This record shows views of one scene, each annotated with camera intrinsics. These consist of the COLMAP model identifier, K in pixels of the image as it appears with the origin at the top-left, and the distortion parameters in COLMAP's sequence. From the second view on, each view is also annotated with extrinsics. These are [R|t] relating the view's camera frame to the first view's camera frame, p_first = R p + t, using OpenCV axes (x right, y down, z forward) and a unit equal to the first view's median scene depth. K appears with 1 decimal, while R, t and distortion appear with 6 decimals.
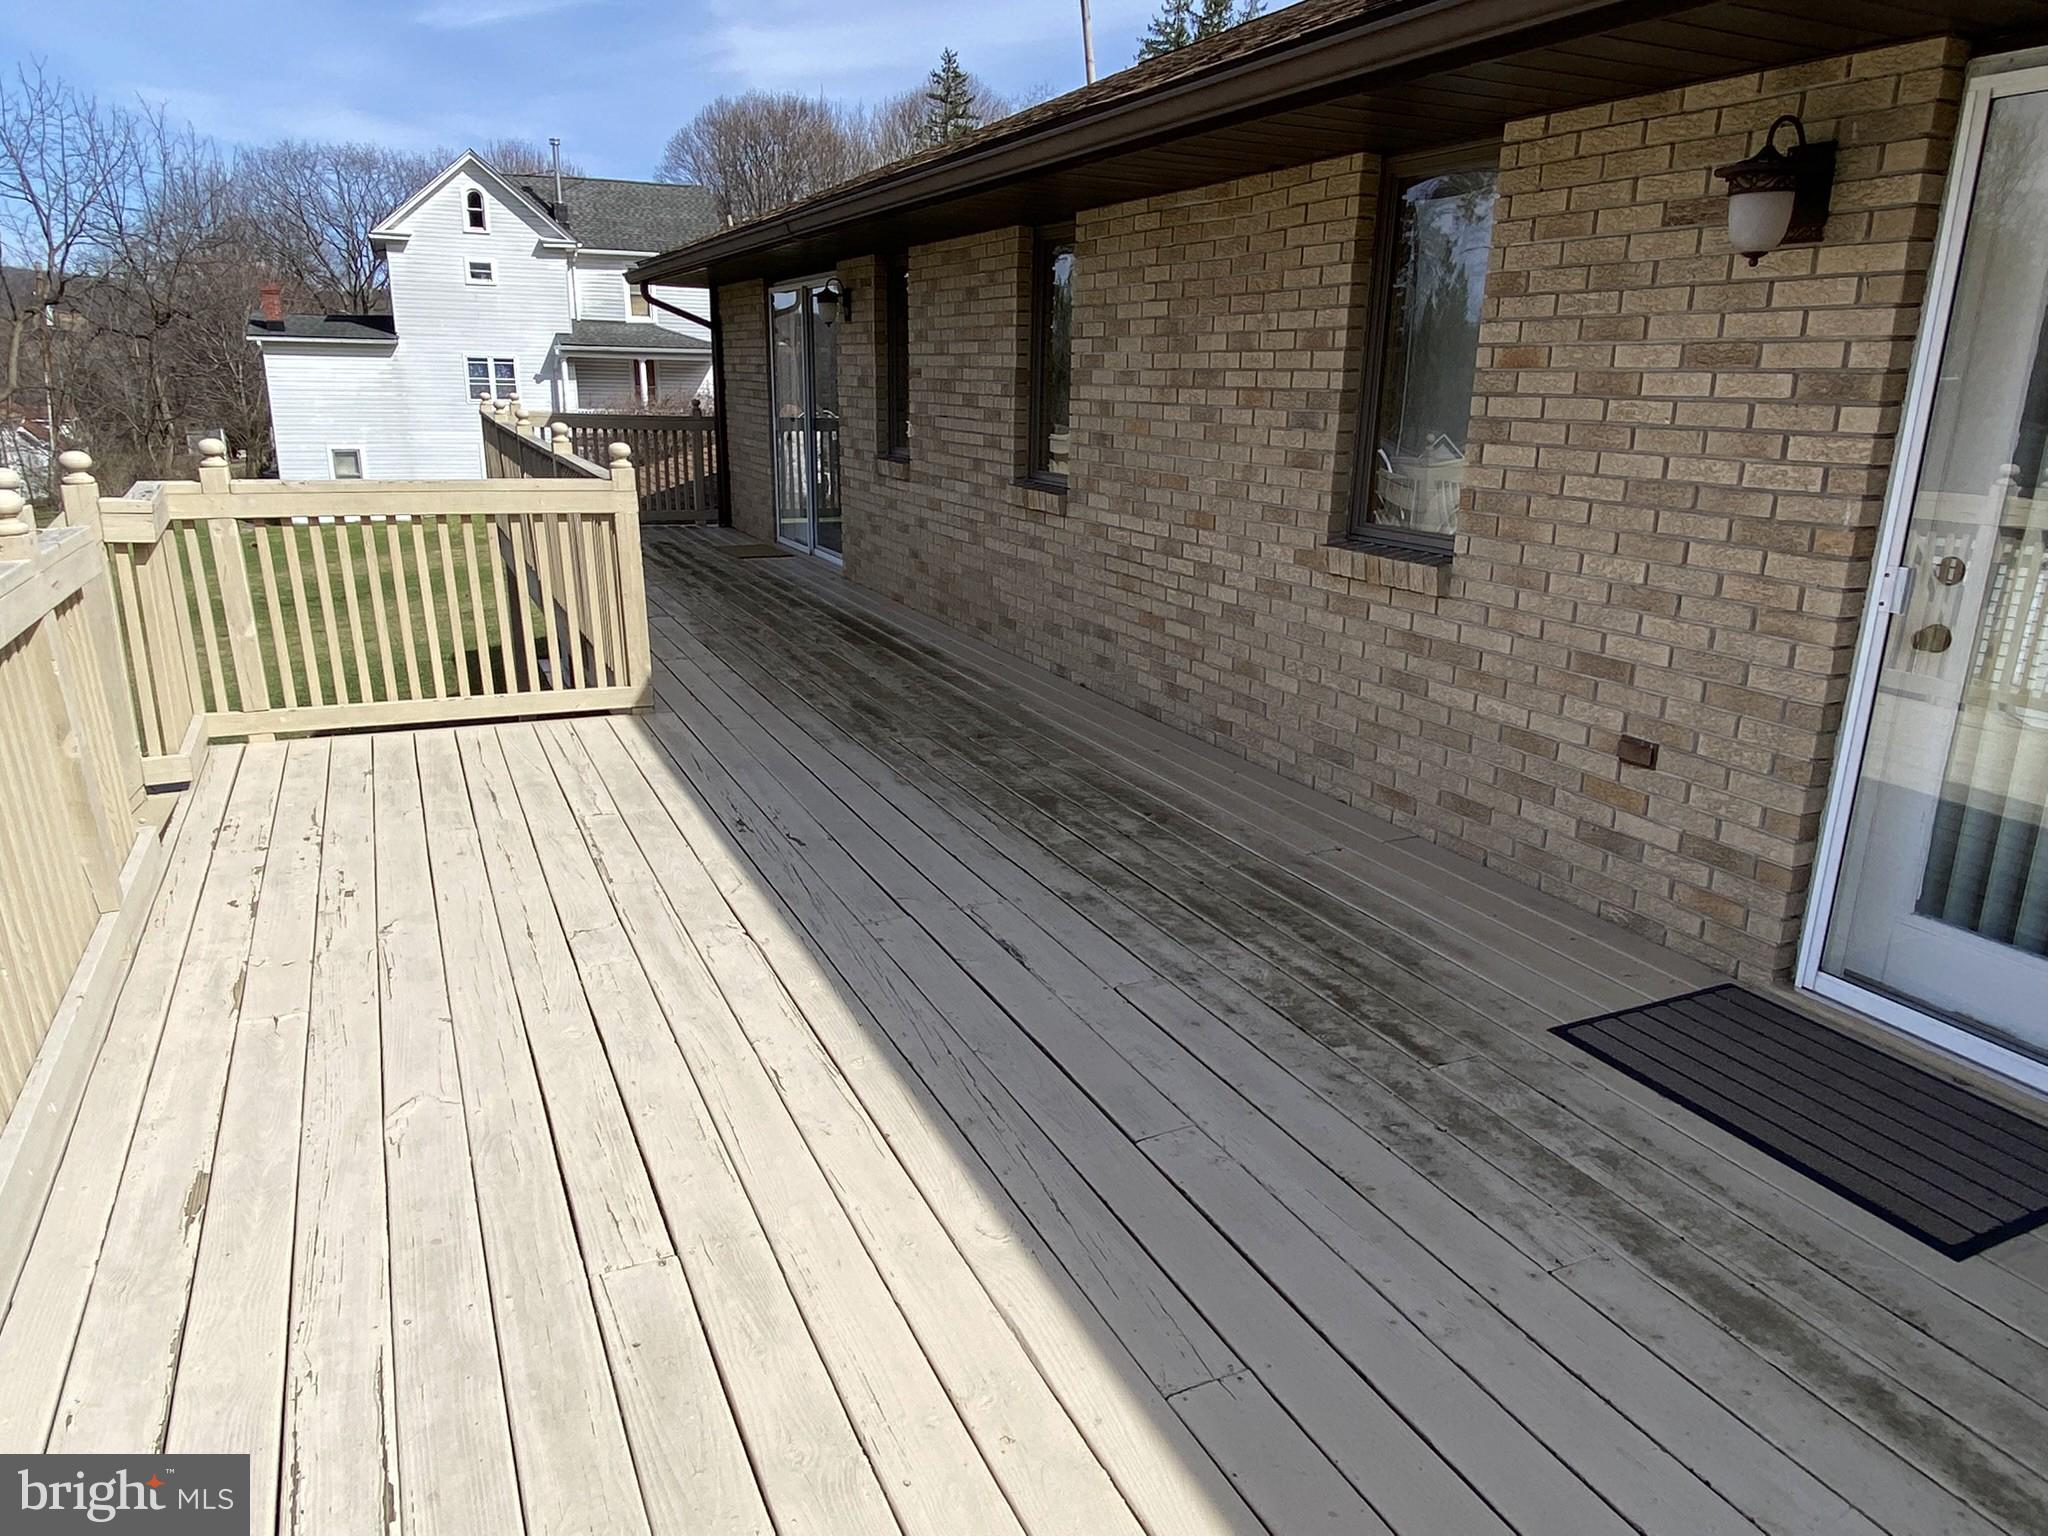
lens RADIAL K [[1316.1, 0, 1019.2], [0, 1316.1, 770.3], [0, 0, 1]] dist [0.097839, -0.130257]
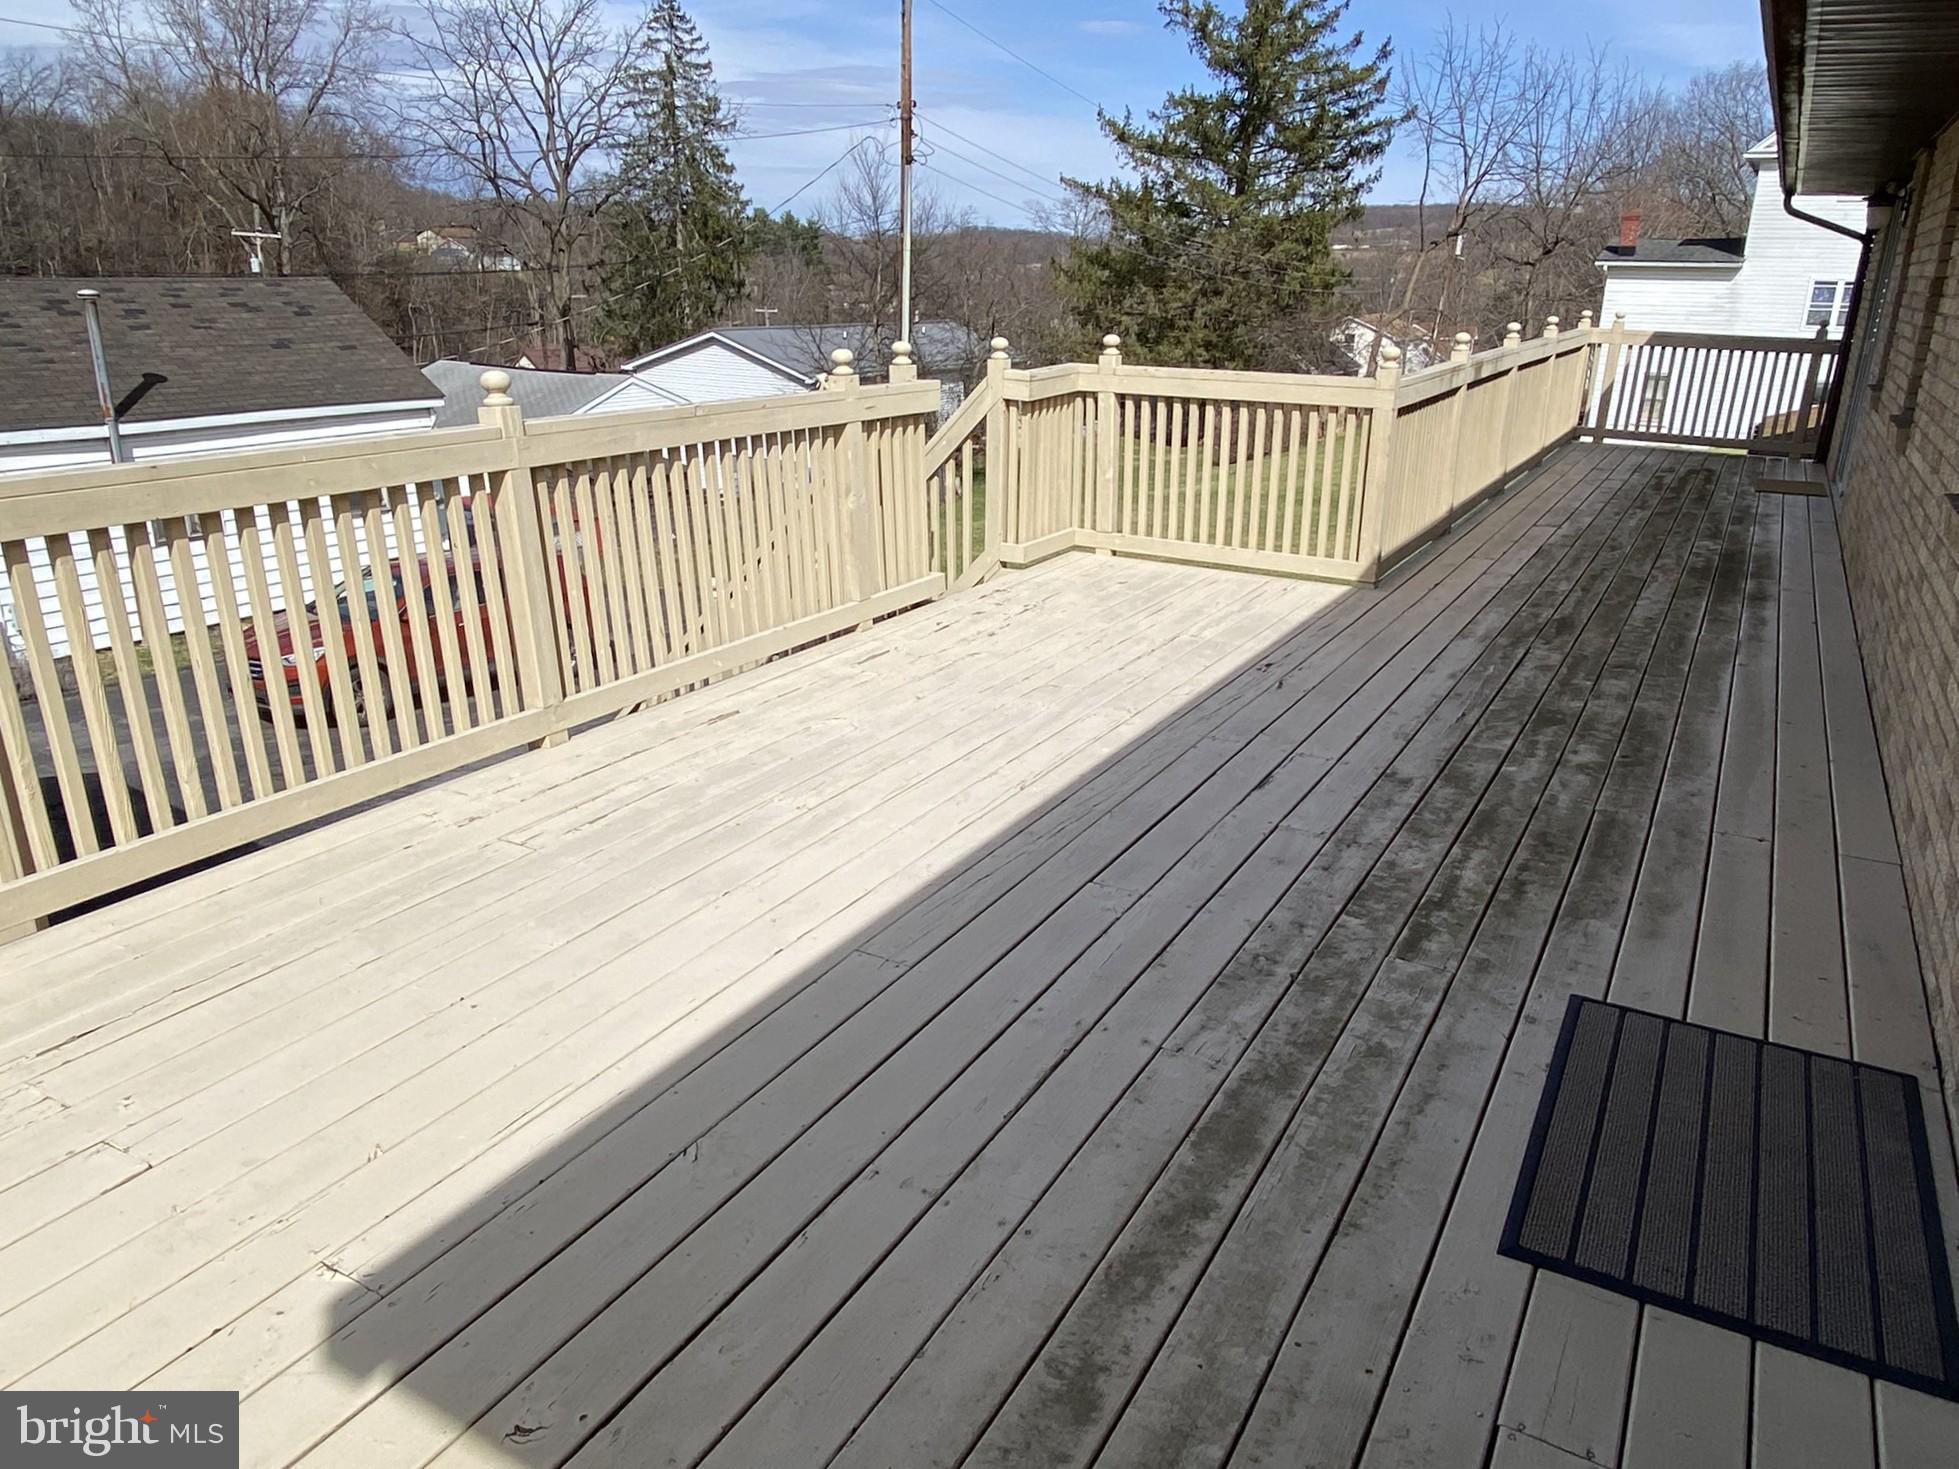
lens RADIAL K [[1325.5, 0, 979.5], [0, 1325.5, 734.5], [0, 0, 1]] dist [0.084615, -0.106162]
pose [[0.575433, 0.257726, -0.776179, 0.464697], [-0.238899, 0.960626, 0.141860, -0.005954], [0.782179, 0.103797, 0.614346, 0.054988]]
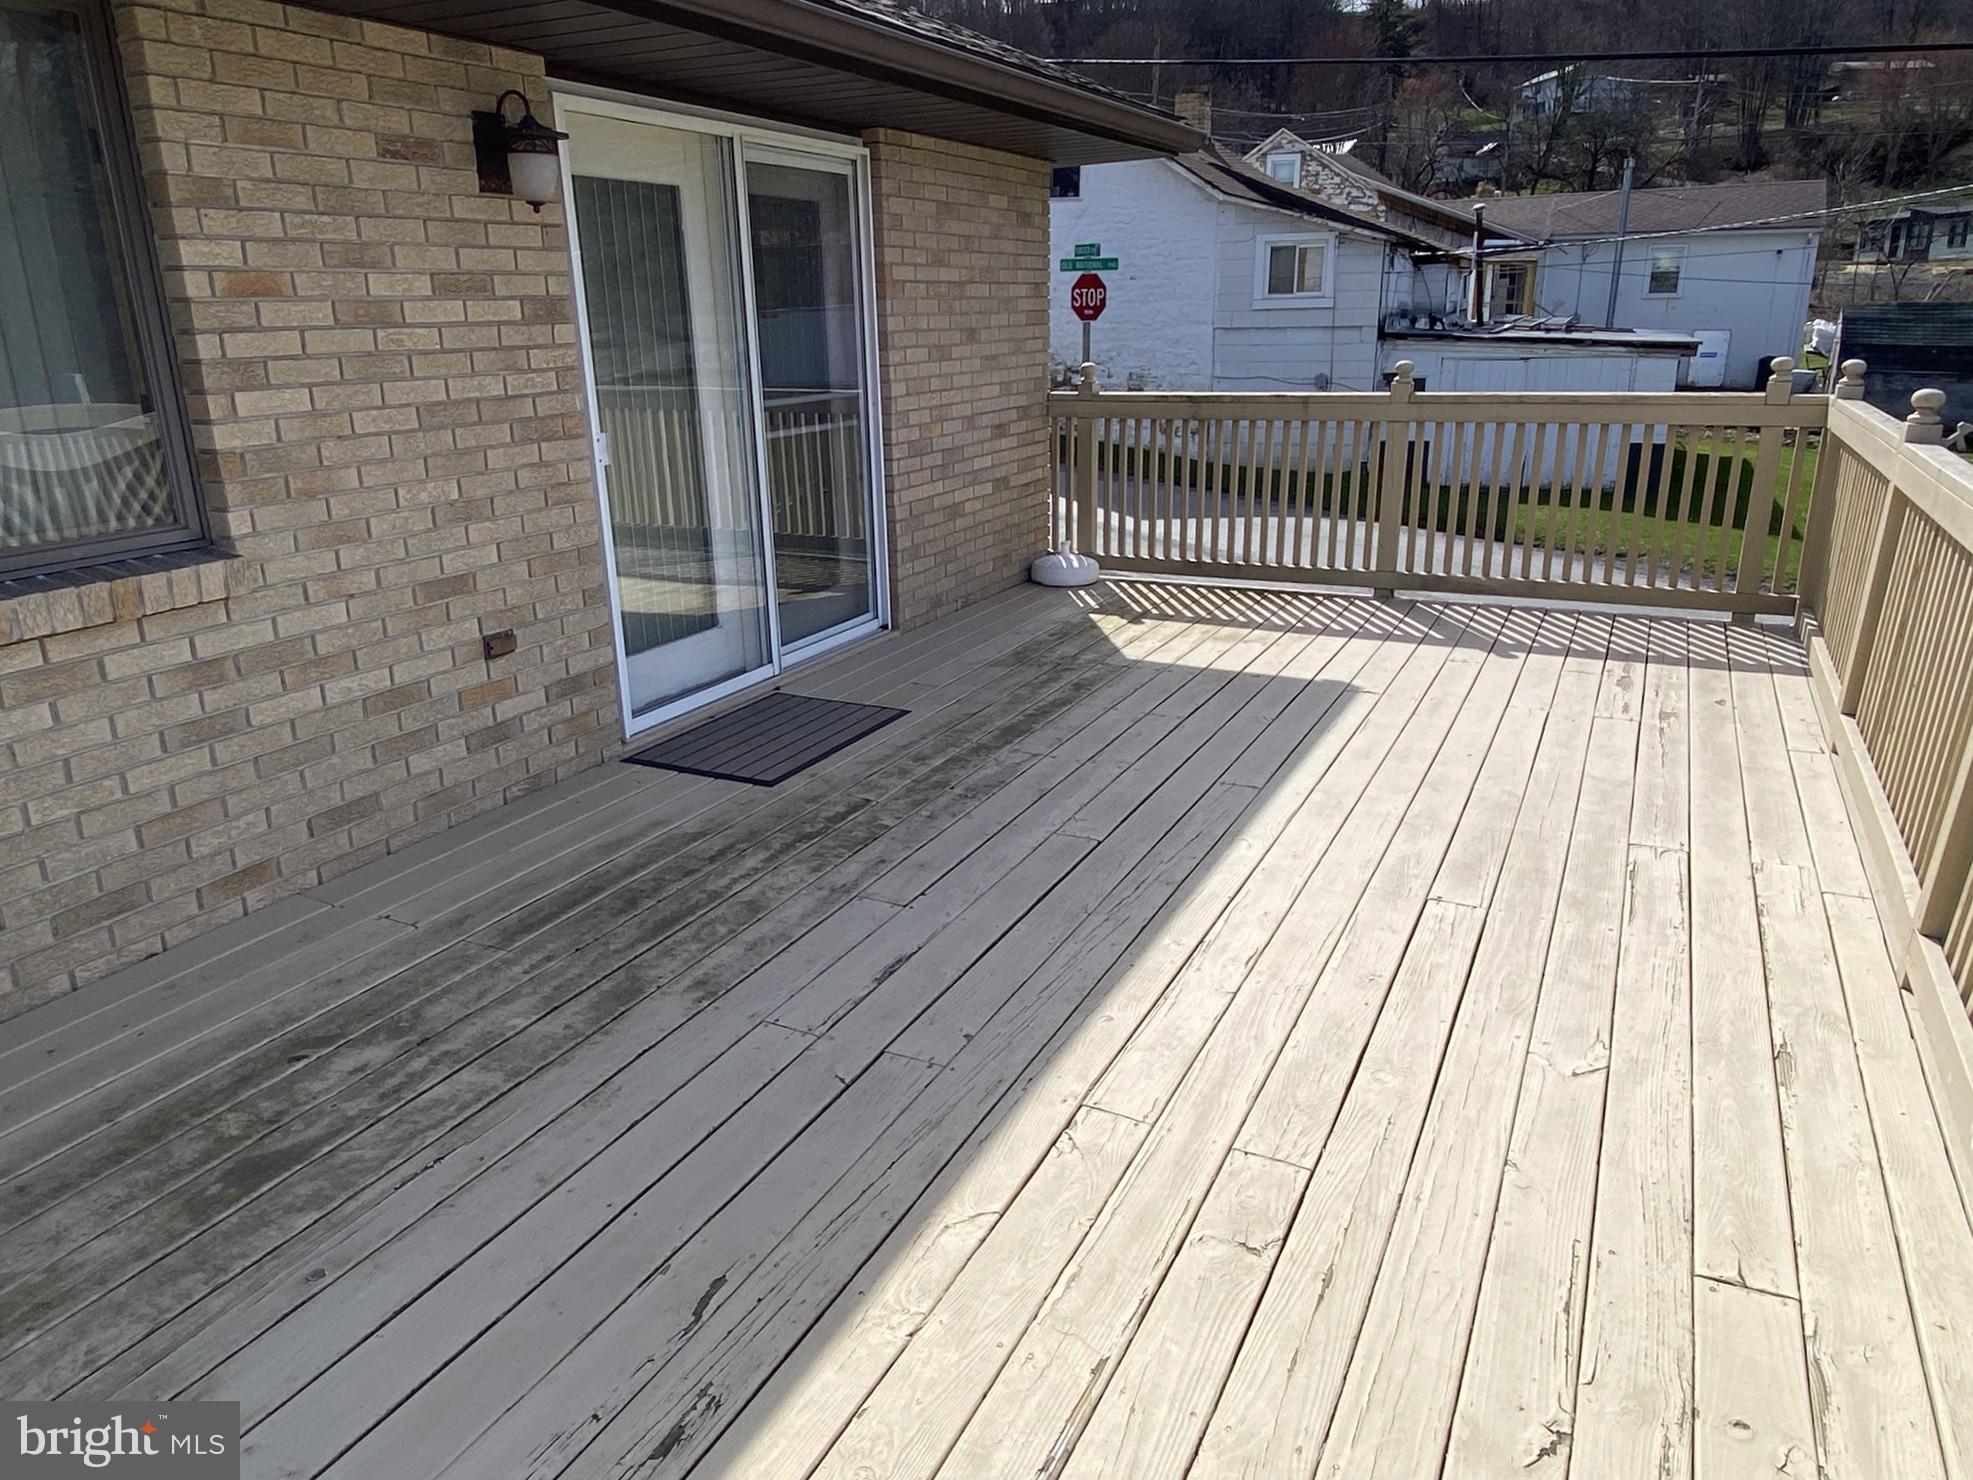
lens RADIAL K [[1335.0, 0, 986.5], [0, 1335.0, 740.0], [0, 0, 1]] dist [0.084615, -0.106162]
pose [[-0.622195, -0.249218, 0.742135, -0.417064], [0.228913, 0.848627, 0.476897, -0.251230], [-0.748647, 0.466607, -0.470962, 0.814682]]
